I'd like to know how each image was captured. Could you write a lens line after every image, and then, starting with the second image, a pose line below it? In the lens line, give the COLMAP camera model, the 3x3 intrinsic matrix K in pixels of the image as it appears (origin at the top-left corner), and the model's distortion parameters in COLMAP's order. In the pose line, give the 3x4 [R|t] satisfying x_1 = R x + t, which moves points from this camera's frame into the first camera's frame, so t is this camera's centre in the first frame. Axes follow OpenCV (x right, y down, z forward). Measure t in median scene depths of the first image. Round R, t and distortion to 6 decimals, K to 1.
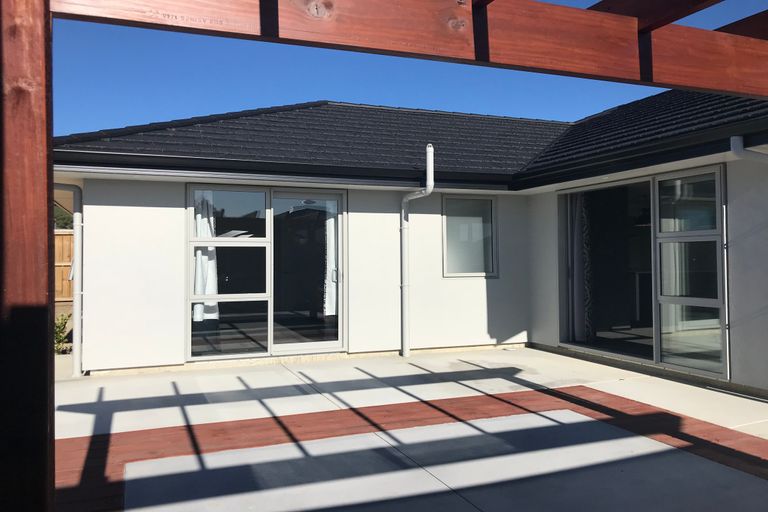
lens RADIAL K [[627.7, 0, 384.0], [0, 627.7, 256.0], [0, 0, 1]] dist [0.146807, -0.297098]
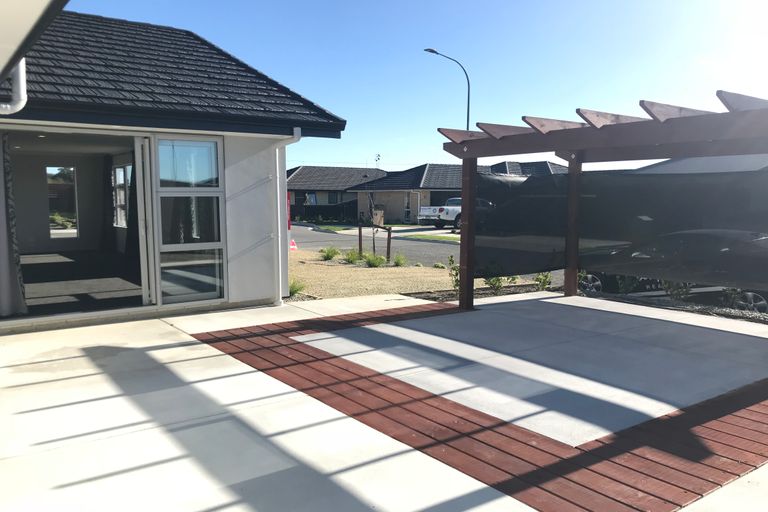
lens RADIAL K [[627.7, 0, 384.0], [0, 627.7, 256.0], [0, 0, 1]] dist [0.146807, -0.297098]
pose [[-0.249309, -0.079472, 0.965158, -0.637917], [0.005987, 0.996482, 0.083598, -0.006976], [-0.968405, 0.026620, -0.247956, 0.793751]]
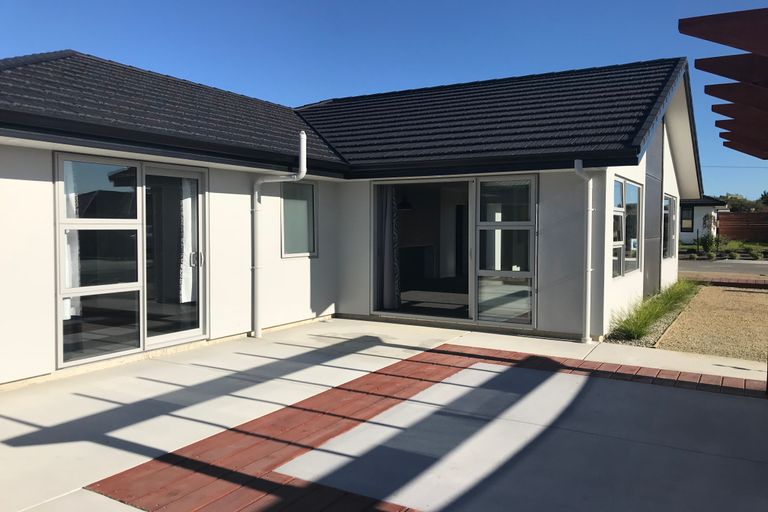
lens RADIAL K [[627.7, 0, 384.0], [0, 627.7, 256.0], [0, 0, 1]] dist [0.146807, -0.297098]
pose [[0.787591, -0.022415, 0.615790, -0.460600], [-0.009095, 0.998806, 0.047989, -0.023361], [-0.616131, -0.043396, 0.786447, 0.088596]]
